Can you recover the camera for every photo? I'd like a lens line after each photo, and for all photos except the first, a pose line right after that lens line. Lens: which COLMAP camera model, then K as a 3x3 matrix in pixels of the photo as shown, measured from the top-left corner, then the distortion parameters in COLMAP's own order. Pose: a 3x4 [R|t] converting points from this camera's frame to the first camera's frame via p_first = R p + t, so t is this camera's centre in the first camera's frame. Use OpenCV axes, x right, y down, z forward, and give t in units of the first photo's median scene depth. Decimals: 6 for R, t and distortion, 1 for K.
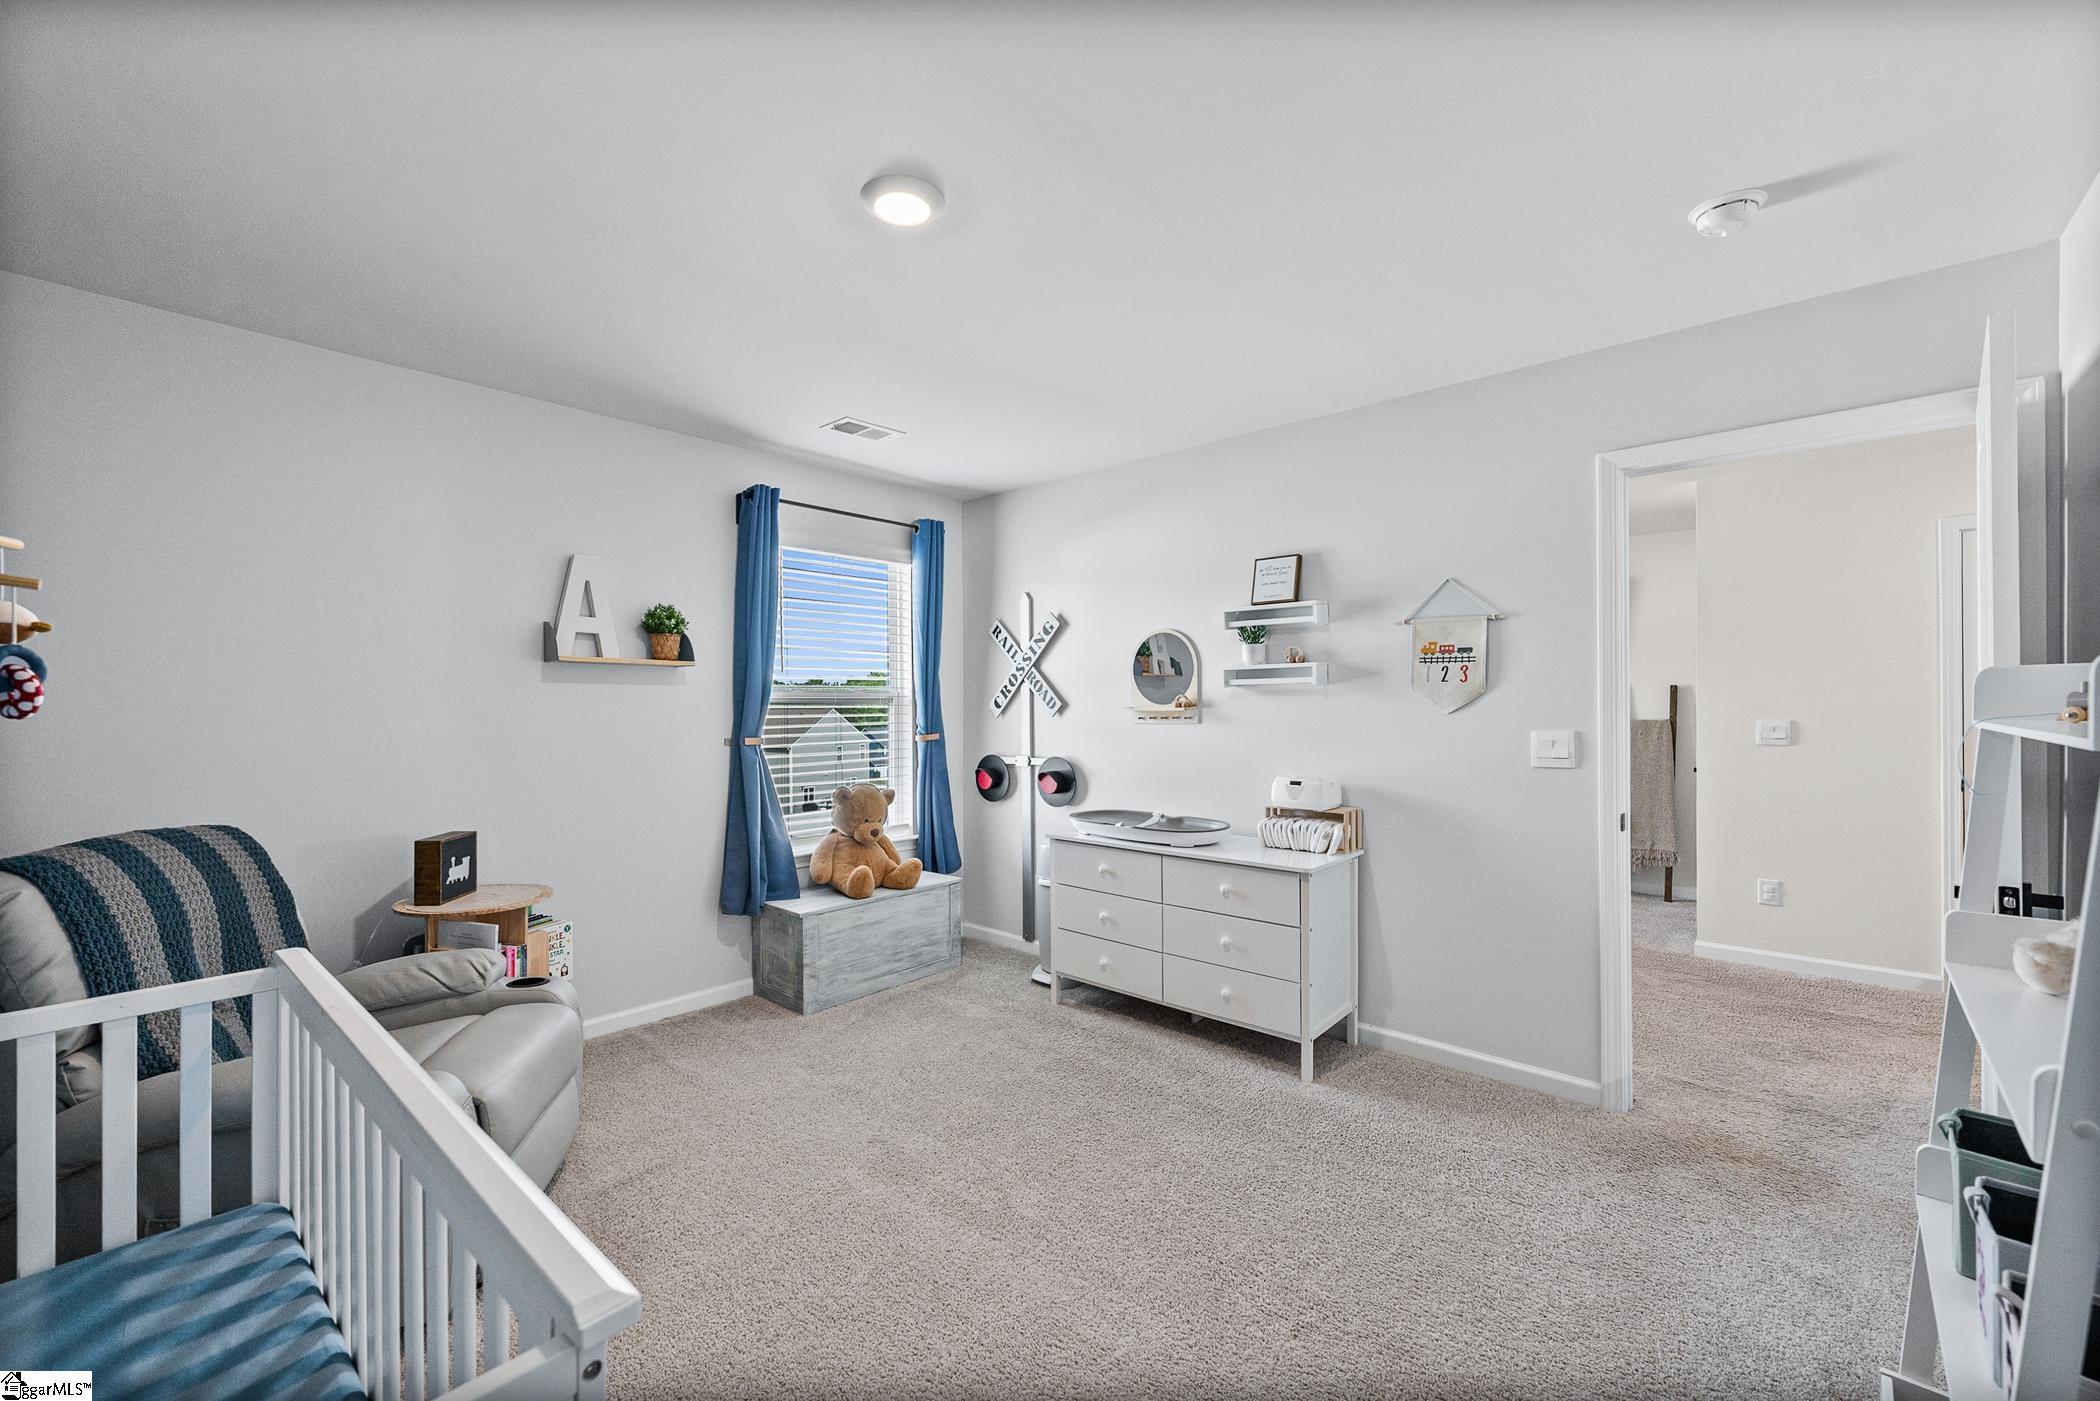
lens RADIAL K [[835.0, 0, 1051.1], [0, 835.0, 707.1], [0, 0, 1]] dist [-0.001259, -0.000179]
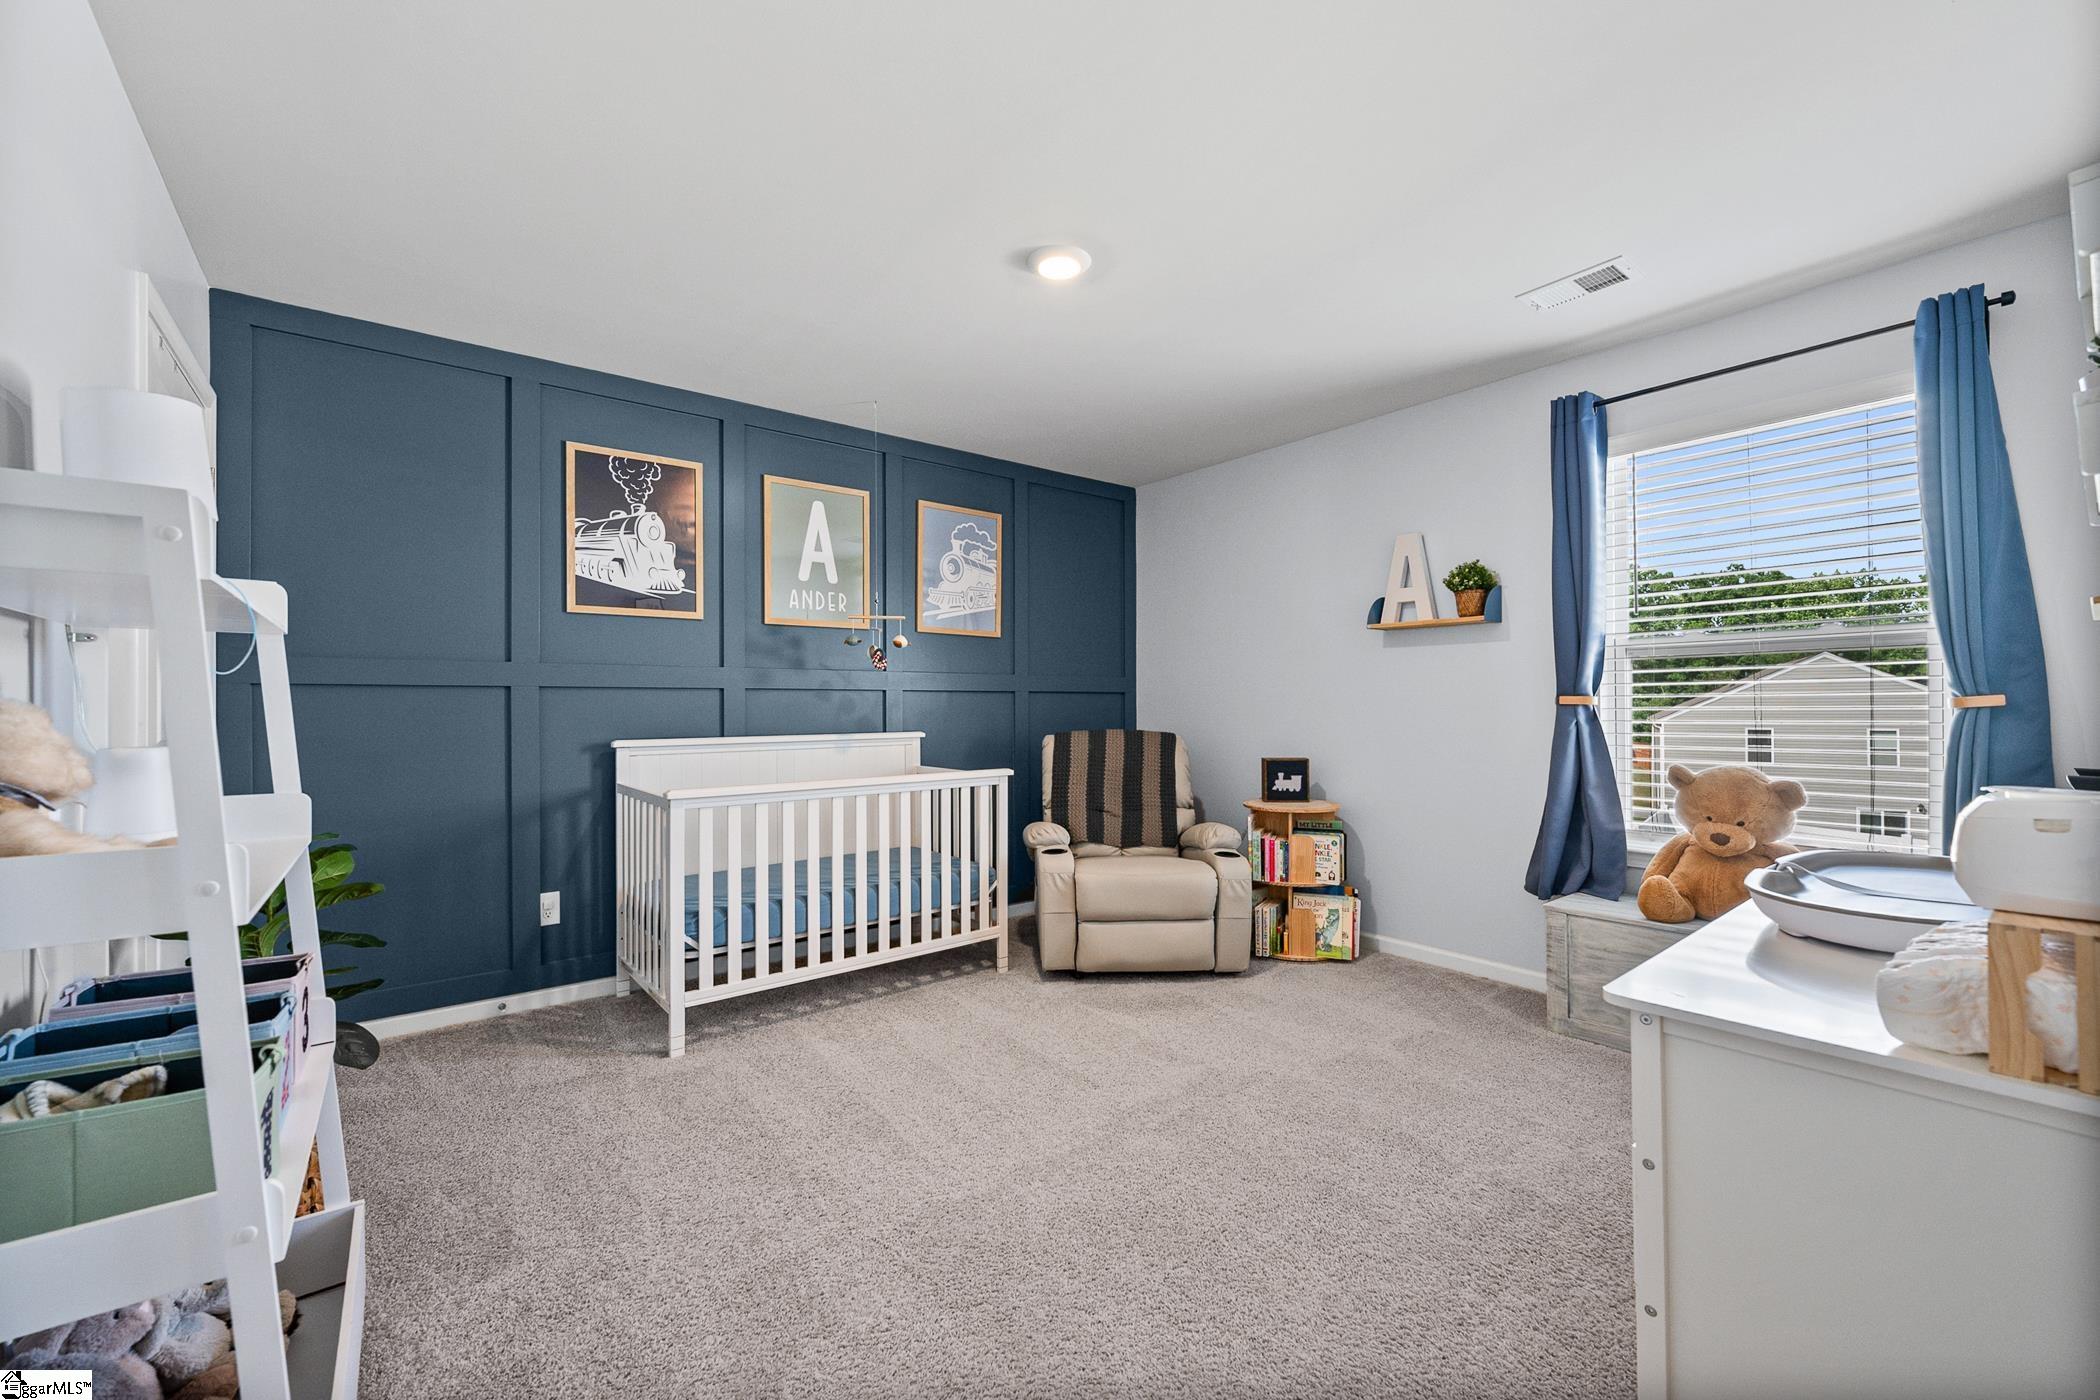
lens RADIAL K [[828.5, 0, 1044.9], [0, 828.5, 692.0], [0, 0, 1]] dist [-0.000360, -0.000186]
pose [[-0.181635, -0.011160, -0.983303, 0.603891], [0.002802, 0.999926, -0.011866, 0.043837], [0.983362, -0.004911, -0.181590, 0.670803]]
